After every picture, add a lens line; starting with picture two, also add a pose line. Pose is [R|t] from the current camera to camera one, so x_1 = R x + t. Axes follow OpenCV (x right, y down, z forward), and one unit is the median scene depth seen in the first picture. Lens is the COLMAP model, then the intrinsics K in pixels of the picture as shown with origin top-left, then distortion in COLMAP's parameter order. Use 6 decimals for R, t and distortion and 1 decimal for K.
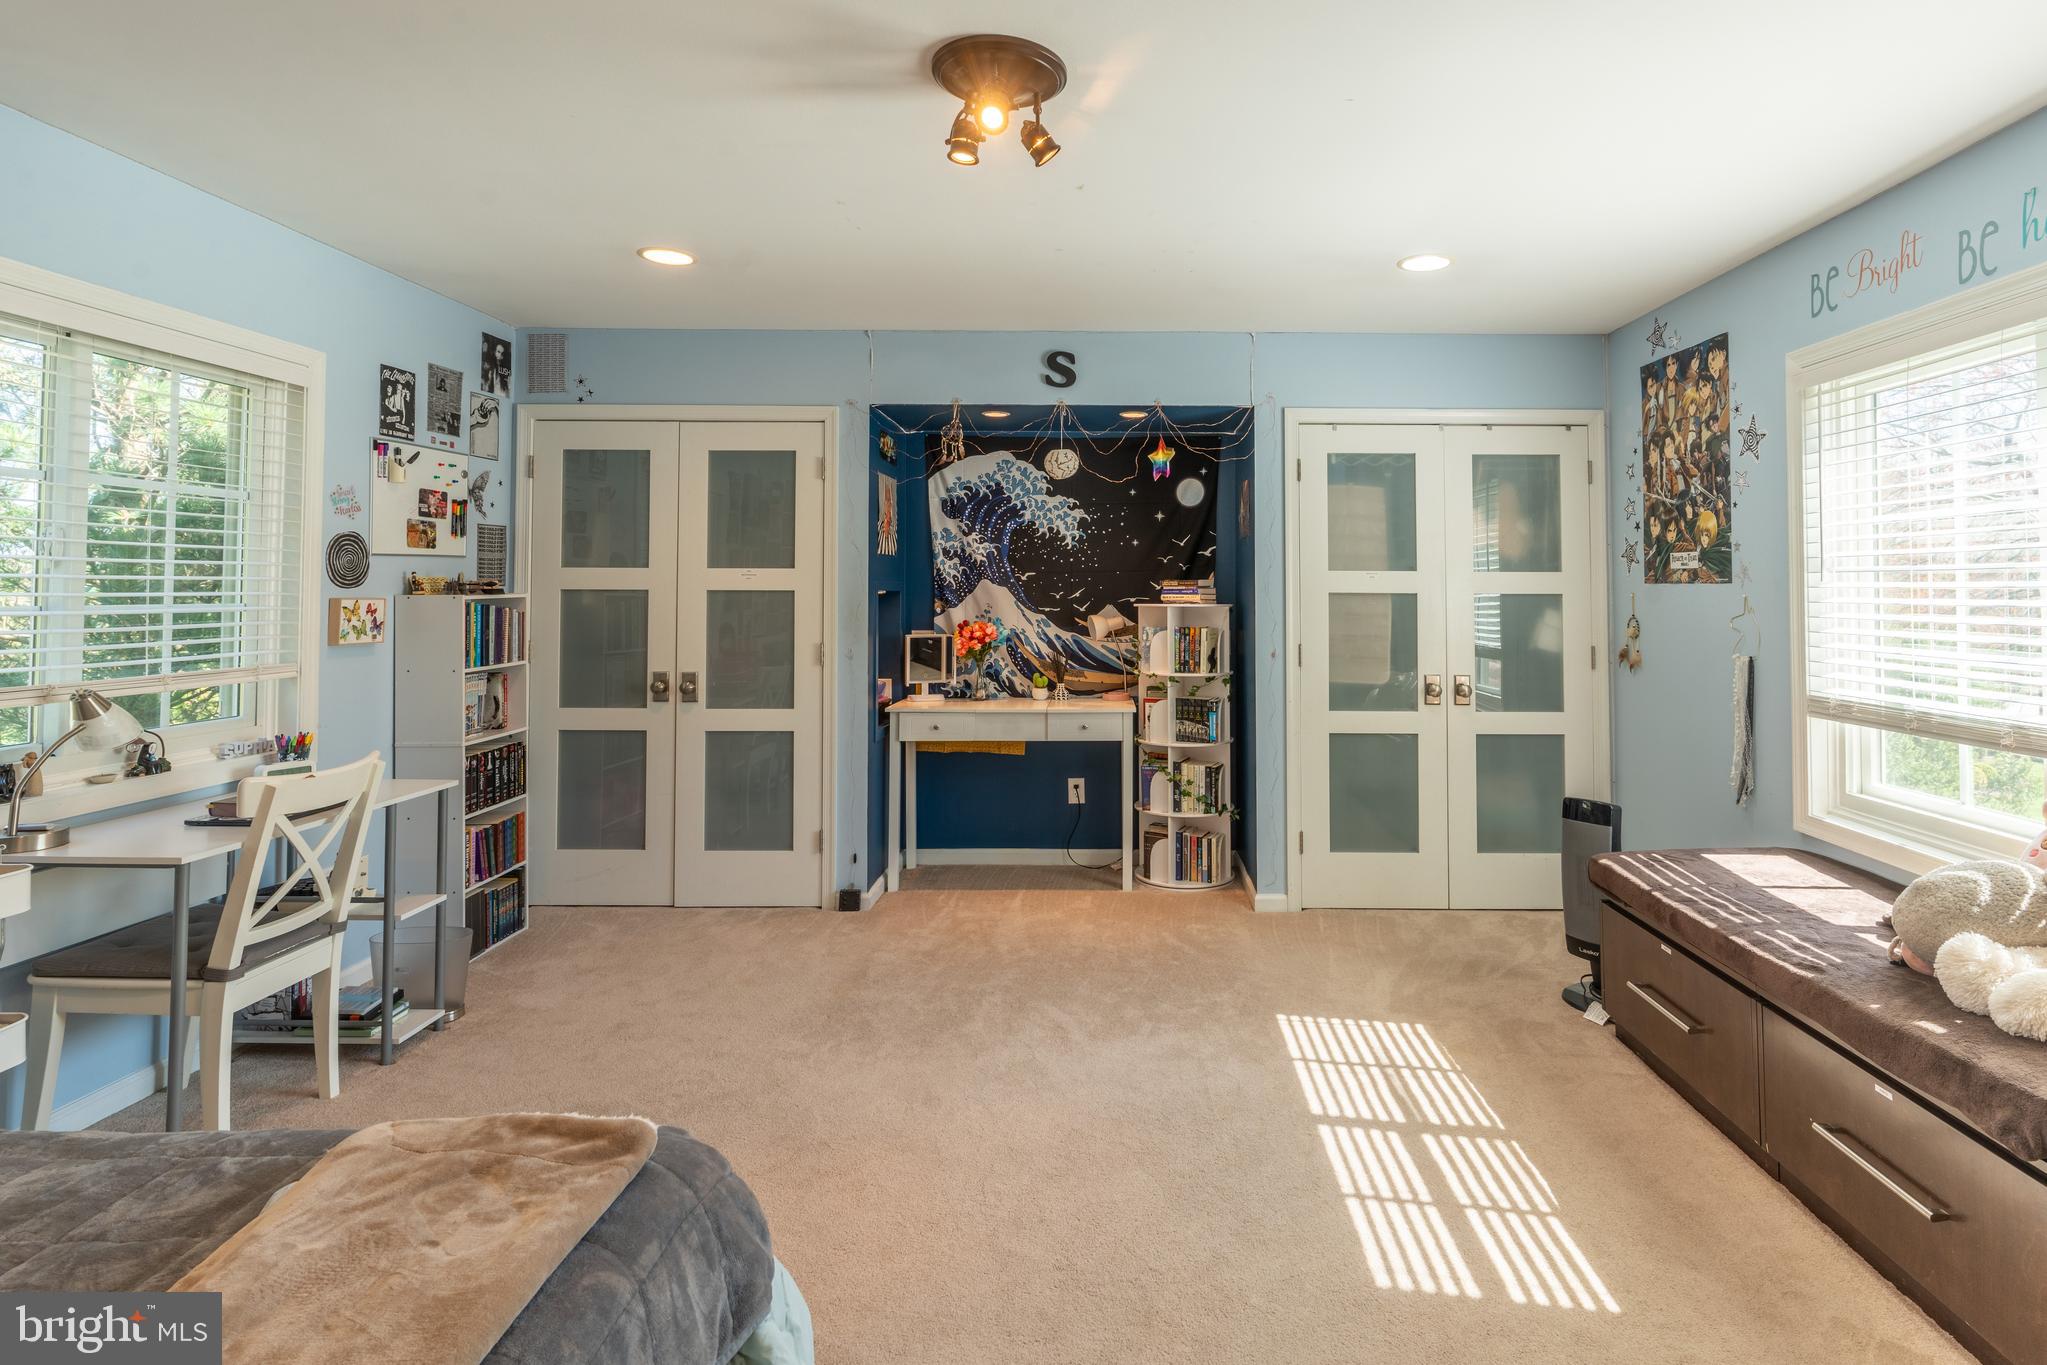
lens RADIAL K [[1046.6, 0, 1024.6], [0, 1046.6, 560.1], [0, 0, 1]] dist [-0.000326, -0.000367]
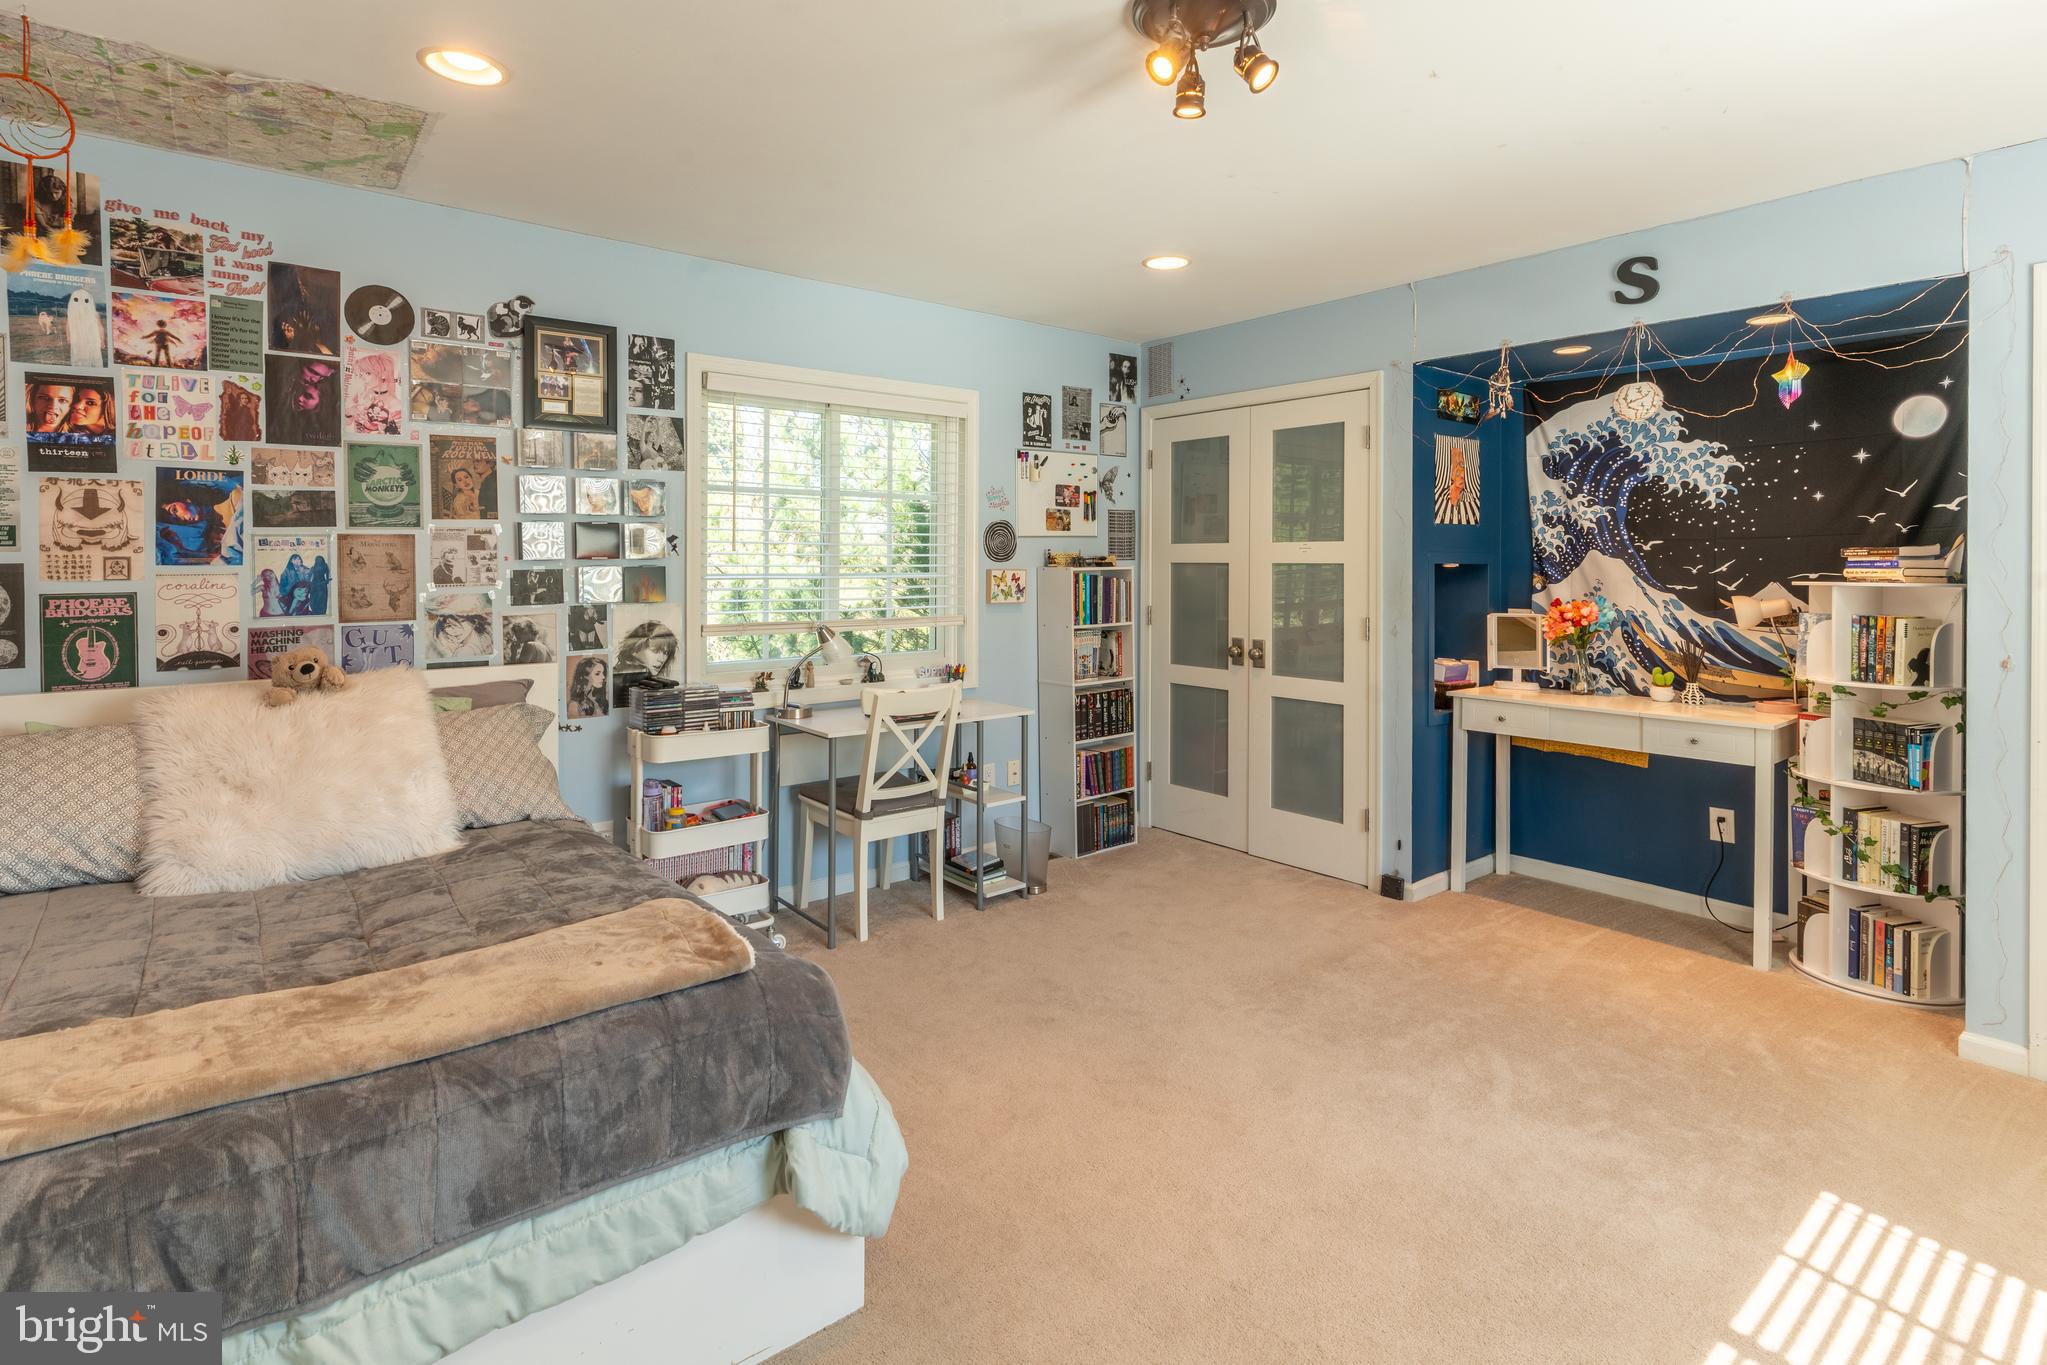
lens RADIAL K [[1004.6, 0, 1024.9], [0, 1004.6, 568.1], [0, 0, 1]] dist [-0.000275, -0.000518]
pose [[0.639877, 0.002085, -0.768475, 0.316567], [0.021825, 0.999544, 0.020885, 0.007034], [0.768167, -0.030136, 0.639539, 0.160312]]
